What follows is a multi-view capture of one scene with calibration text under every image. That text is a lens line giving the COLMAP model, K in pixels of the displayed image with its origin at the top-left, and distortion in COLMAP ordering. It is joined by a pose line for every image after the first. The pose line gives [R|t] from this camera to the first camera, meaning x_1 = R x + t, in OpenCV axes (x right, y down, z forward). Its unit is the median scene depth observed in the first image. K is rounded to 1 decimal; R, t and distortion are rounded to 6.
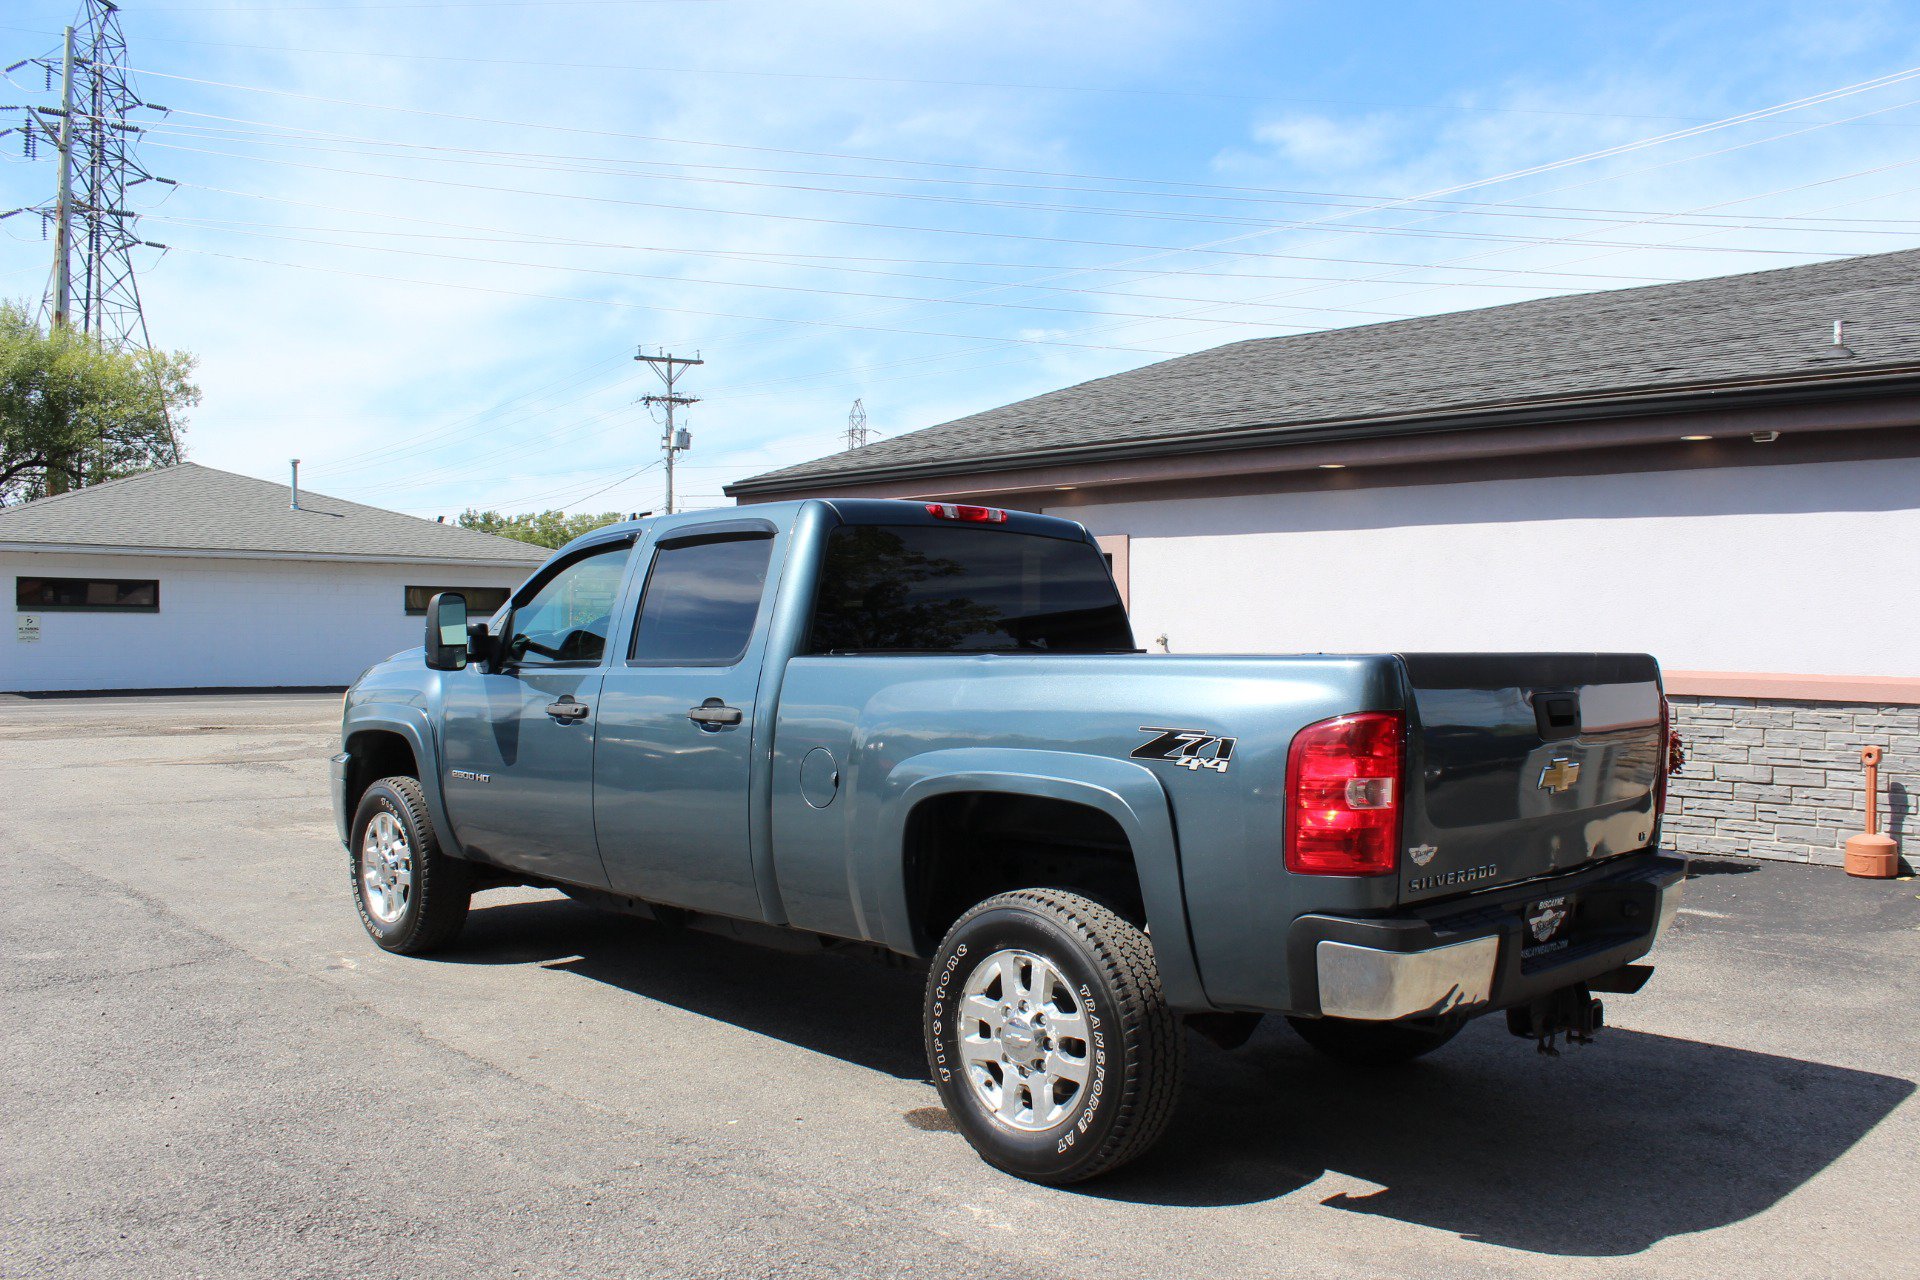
lens RADIAL K [[1605.8, 0, 974.2], [0, 1605.8, 638.7], [0, 0, 1]] dist [-0.166750, 0.153022]
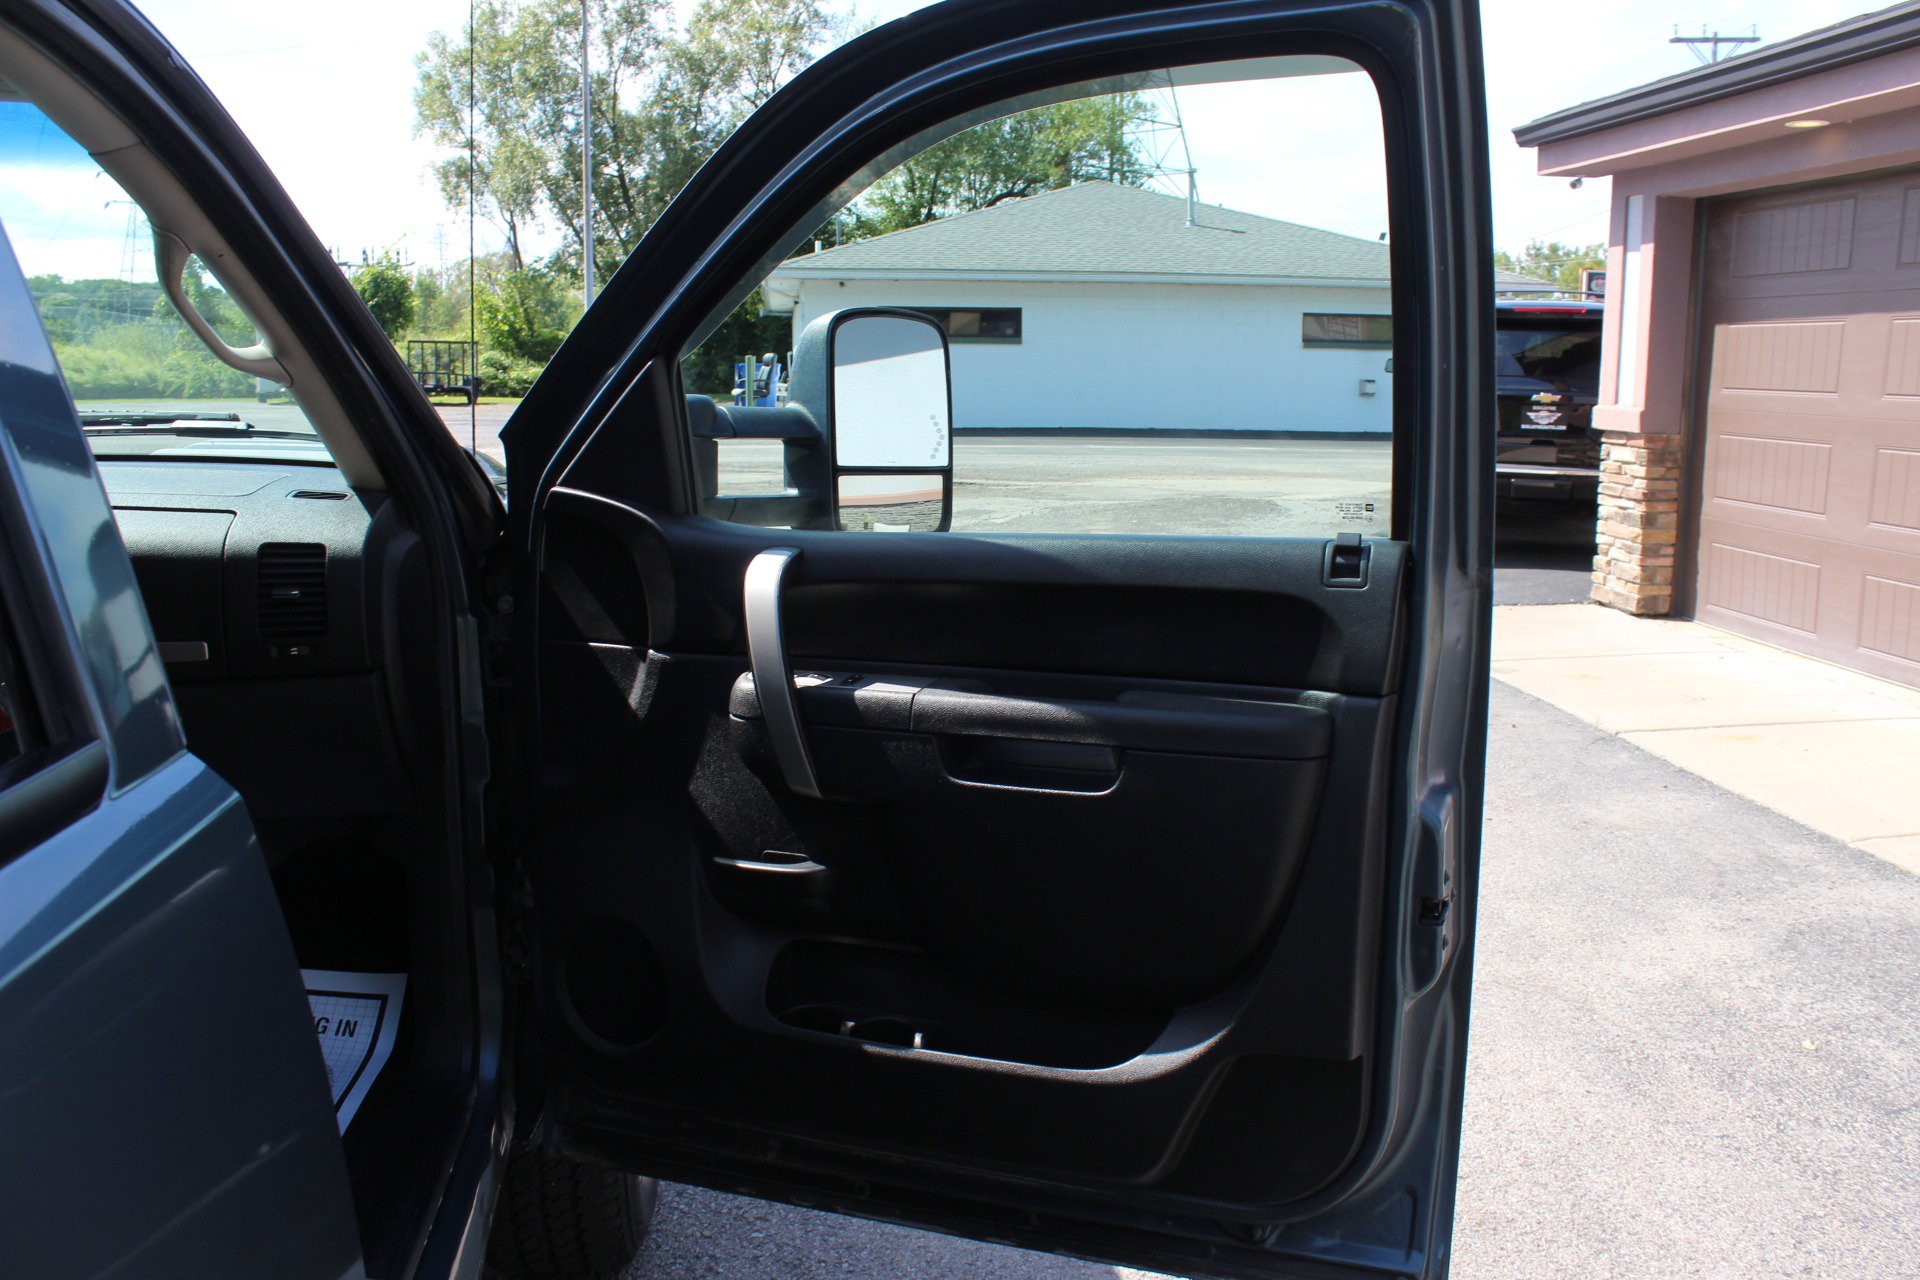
lens RADIAL K [[1605.8, 0, 974.2], [0, 1605.8, 638.7], [0, 0, 1]] dist [-0.166750, 0.153022]
pose [[0.794842, 0.104727, -0.597711, 0.079236], [-0.004345, 0.985952, 0.166974, -0.008513], [0.606801, -0.130121, 0.784131, 0.681284]]
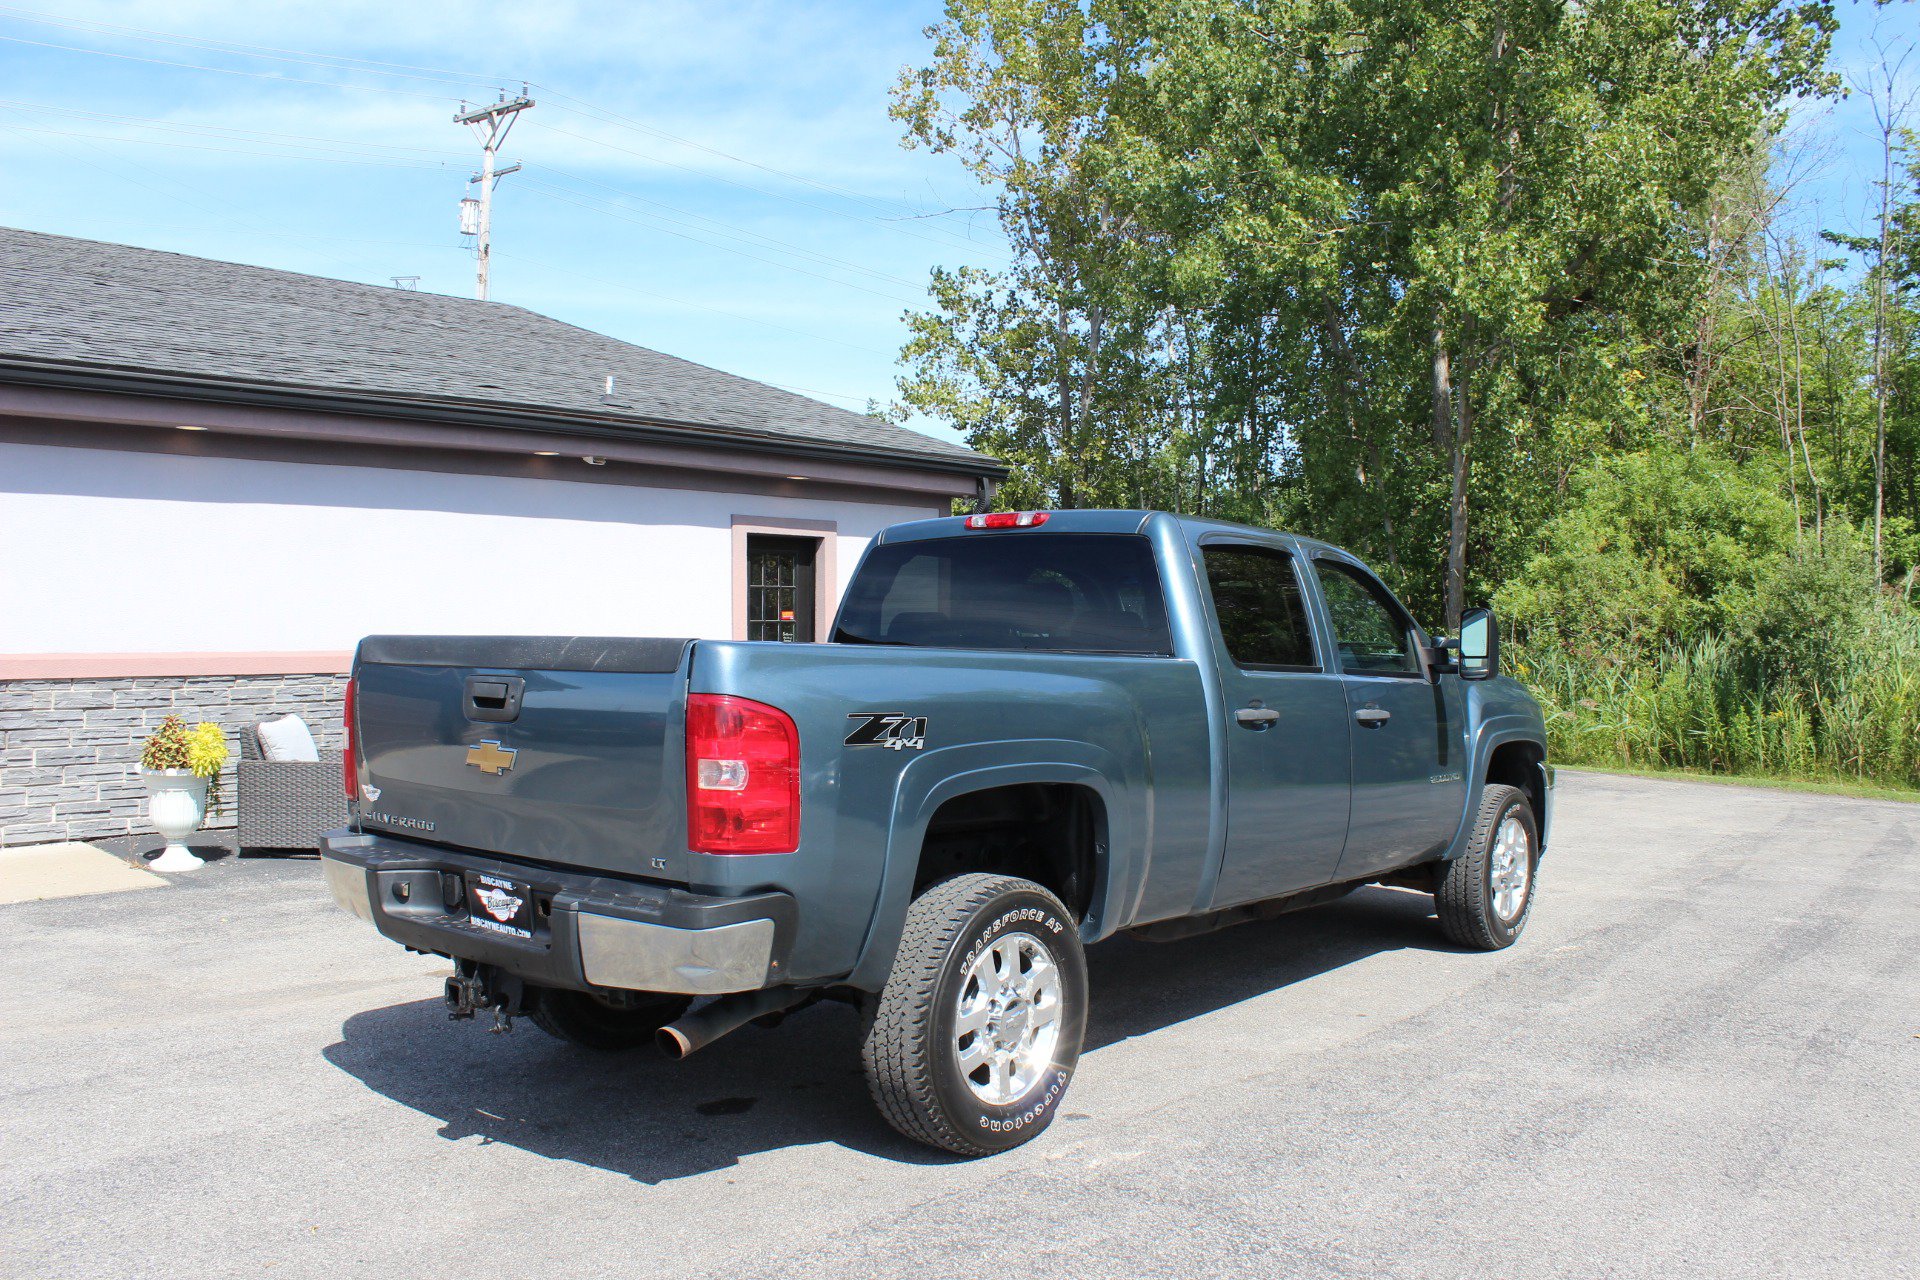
lens RADIAL K [[1607.5, 0, 978.9], [0, 1607.5, 648.6], [0, 0, 1]] dist [-0.171092, 0.157991]
pose [[-0.058580, -0.034973, 0.997670, -0.769283], [-0.004264, 0.999386, 0.034783, -0.022914], [-0.998274, -0.002217, -0.058694, 0.736106]]
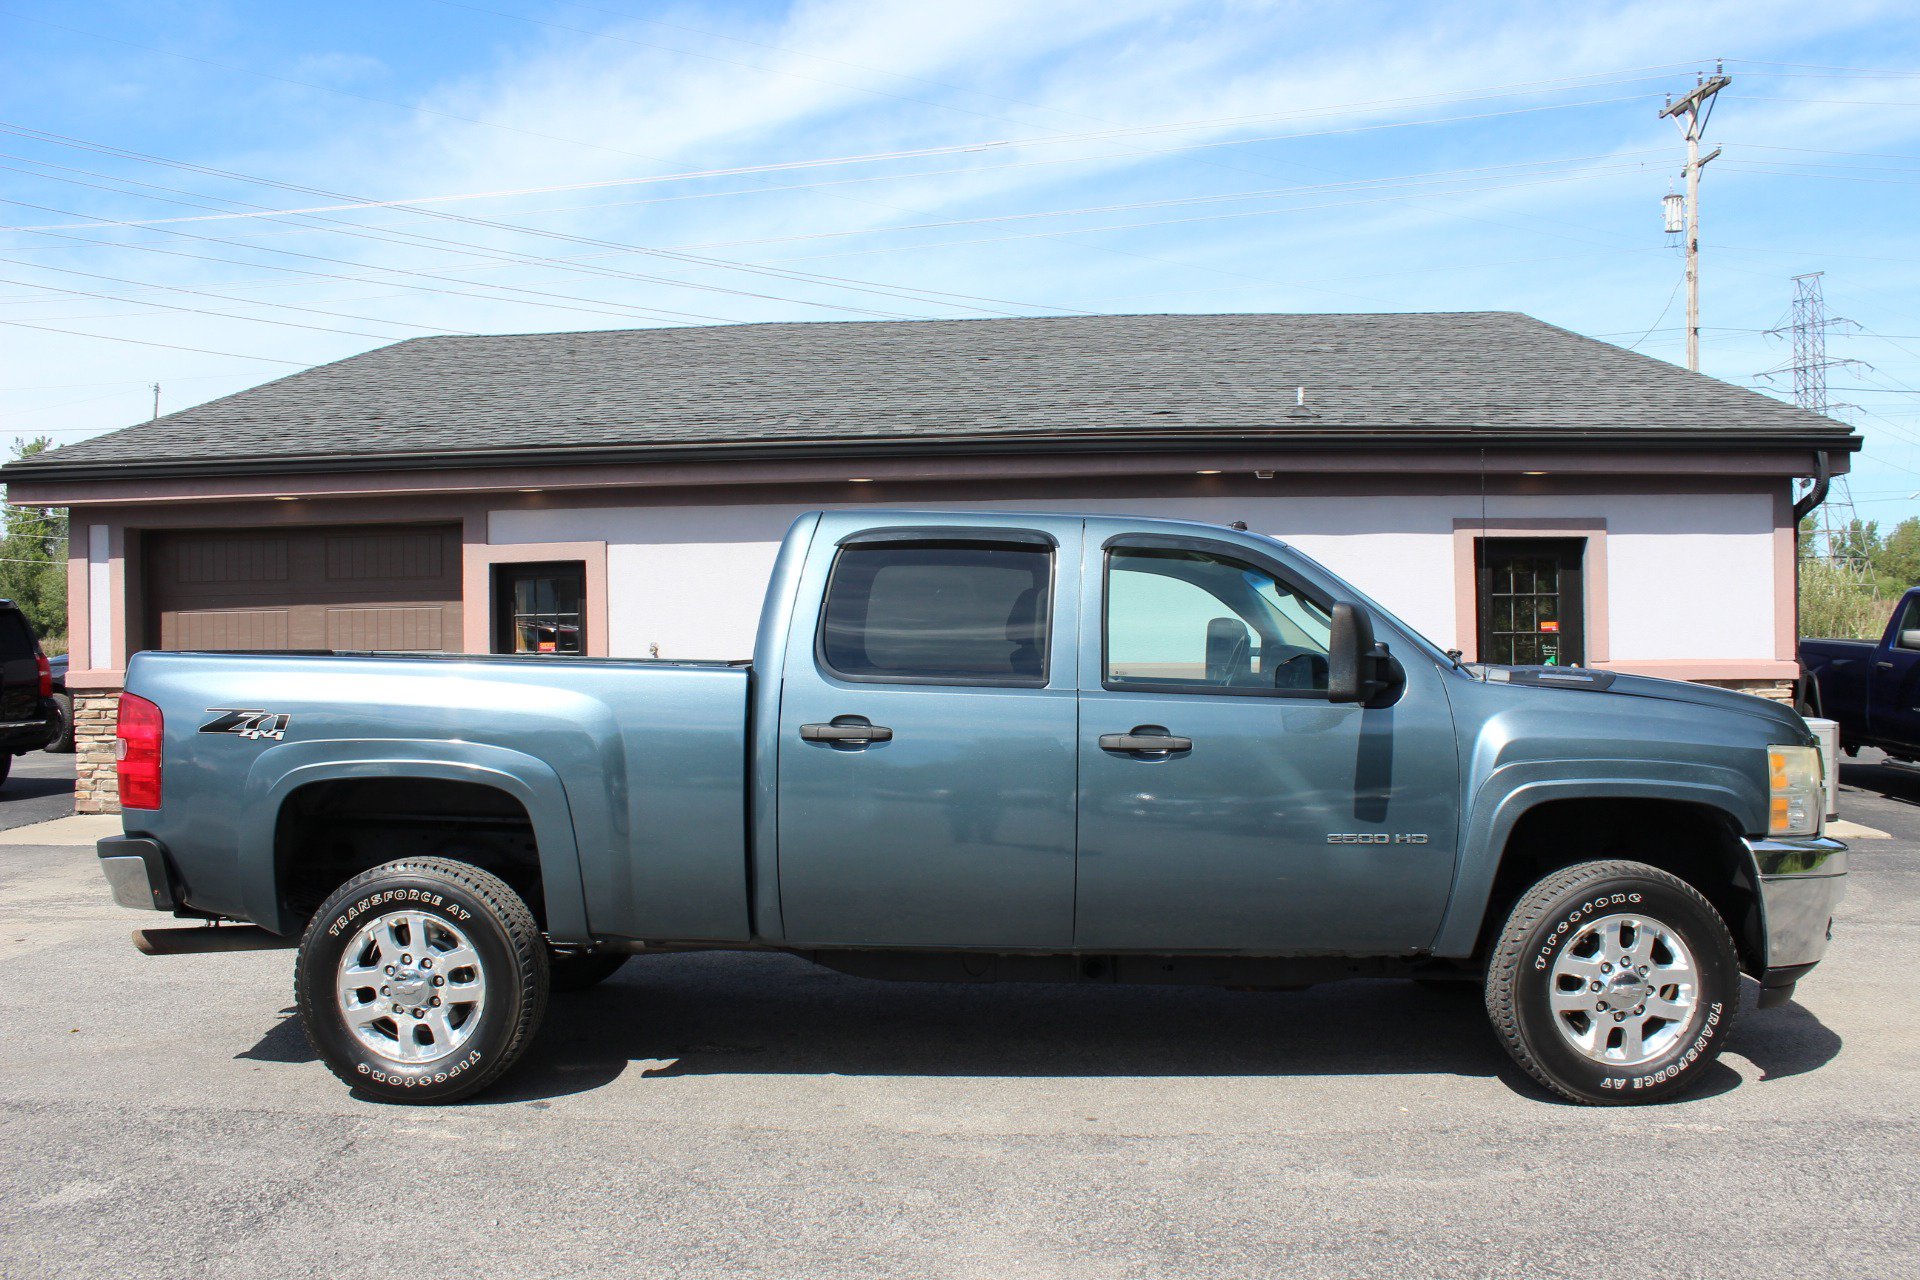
lens RADIAL K [[1605.8, 0, 974.2], [0, 1605.8, 638.7], [0, 0, 1]] dist [-0.166750, 0.153022]
pose [[0.739664, -0.021559, 0.672631, -0.514892], [0.021790, 0.999730, 0.008082, -0.012355], [-0.672624, 0.008678, 0.739934, 0.196743]]
